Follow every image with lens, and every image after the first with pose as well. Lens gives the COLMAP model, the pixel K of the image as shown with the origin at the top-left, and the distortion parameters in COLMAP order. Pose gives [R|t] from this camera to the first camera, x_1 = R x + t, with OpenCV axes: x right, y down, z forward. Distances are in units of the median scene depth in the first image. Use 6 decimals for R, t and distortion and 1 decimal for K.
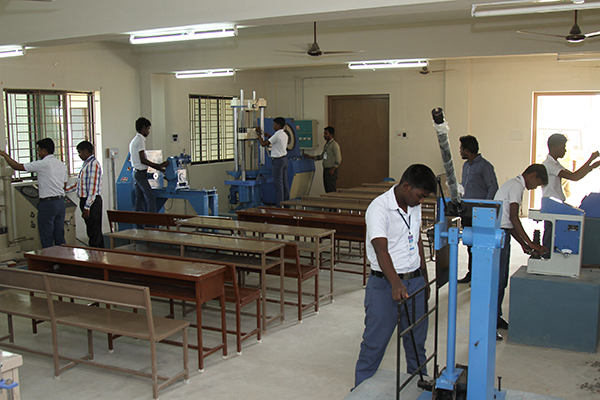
lens RADIAL K [[686.6, 0, 300.0], [0, 686.6, 200.0], [0, 0, 1]] dist [-0.104594, 0.003481]
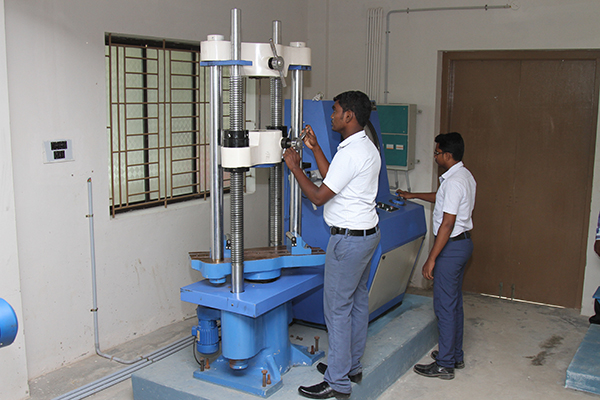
lens RADIAL K [[686.6, 0, 300.0], [0, 686.6, 200.0], [0, 0, 1]] dist [-0.104594, 0.003481]
pose [[0.998609, 0.027467, -0.045000, -0.034504], [-0.026013, 0.999131, 0.032579, -0.074785], [0.045855, -0.031363, 0.998456, 0.605113]]
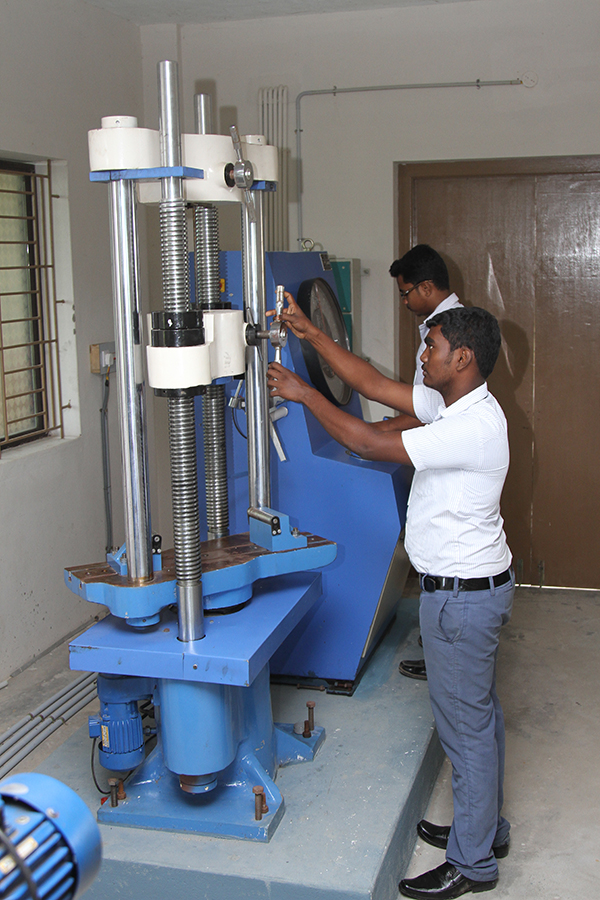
lens RADIAL K [[1138.1, 0, 300.8], [0, 1138.1, 434.7], [0, 0, 1]] dist [-0.061159, -0.025698]
pose [[0.971892, -0.046549, 0.230778, -0.103406], [0.039499, 0.998604, 0.035078, -0.075815], [-0.232088, -0.024977, 0.972374, 0.656535]]
